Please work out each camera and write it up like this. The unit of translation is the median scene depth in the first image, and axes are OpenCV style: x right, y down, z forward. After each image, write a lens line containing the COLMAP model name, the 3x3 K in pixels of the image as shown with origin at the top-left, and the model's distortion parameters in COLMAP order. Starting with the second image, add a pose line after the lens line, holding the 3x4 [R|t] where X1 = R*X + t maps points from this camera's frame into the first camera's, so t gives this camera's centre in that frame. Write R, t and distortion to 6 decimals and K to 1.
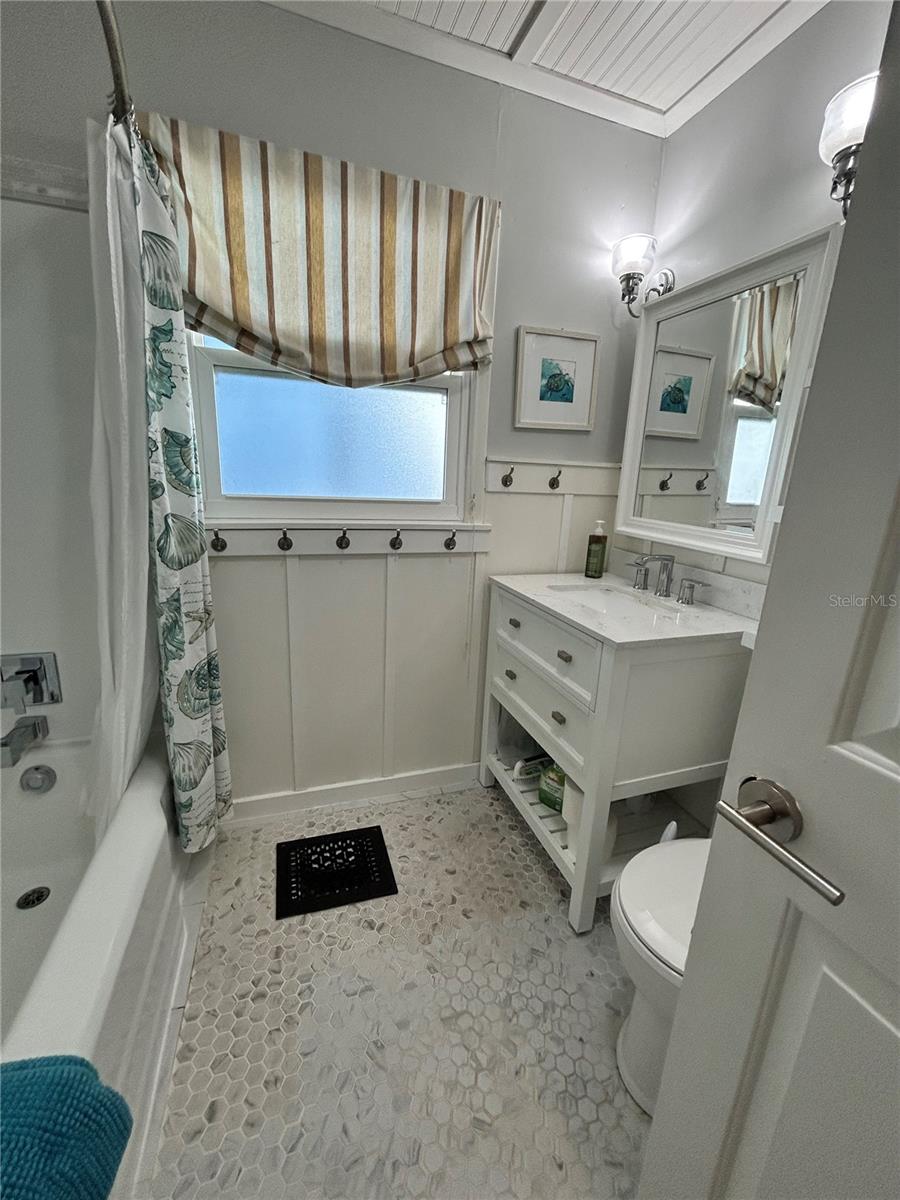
lens RADIAL K [[484.9, 0, 449.8], [0, 484.9, 599.8], [0, 0, 1]] dist [-0.002510, 0.001567]
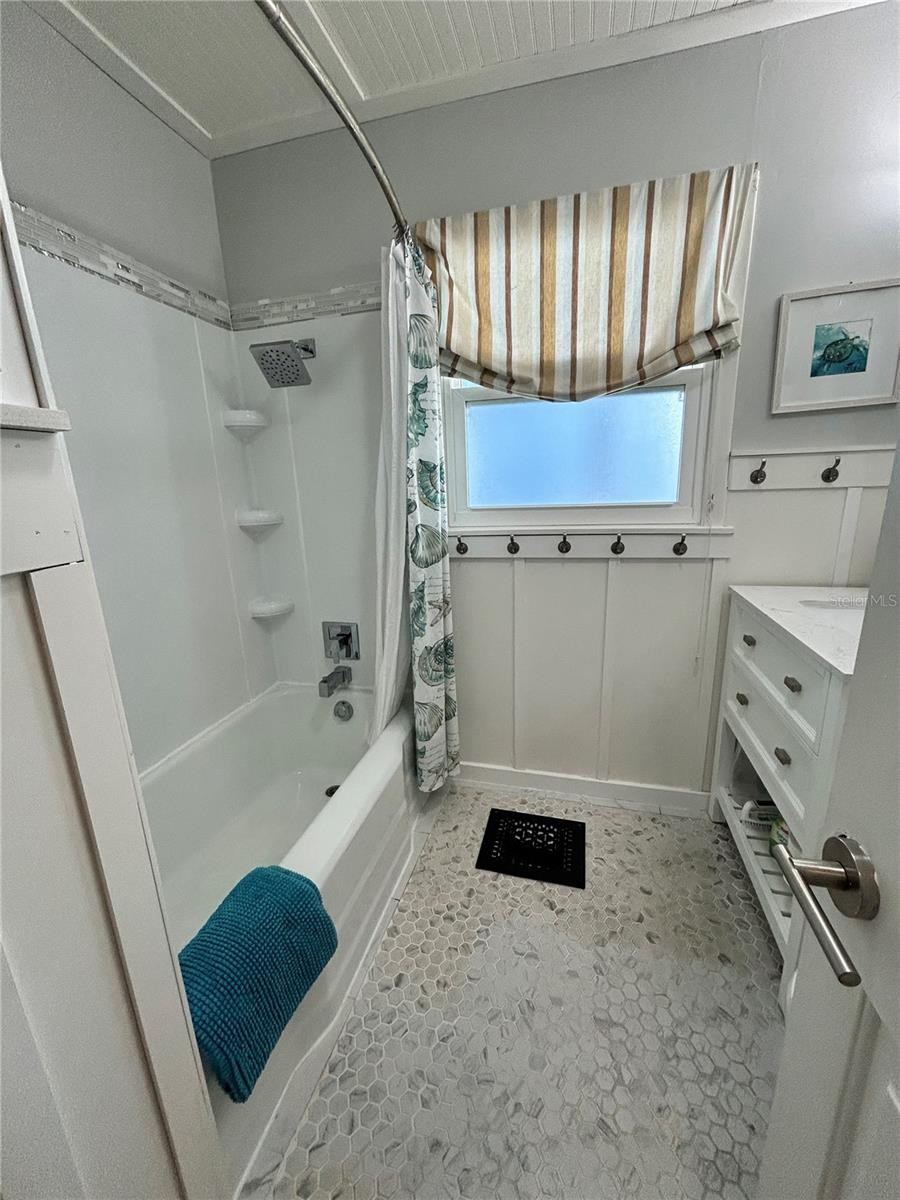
lens RADIAL K [[484.9, 0, 449.8], [0, 484.9, 599.8], [0, 0, 1]] dist [-0.002510, 0.001567]
pose [[0.828079, 0.066534, -0.556649, 0.192538], [-0.069559, 0.997454, 0.015745, -0.001014], [0.556279, 0.025682, 0.830598, -0.027089]]
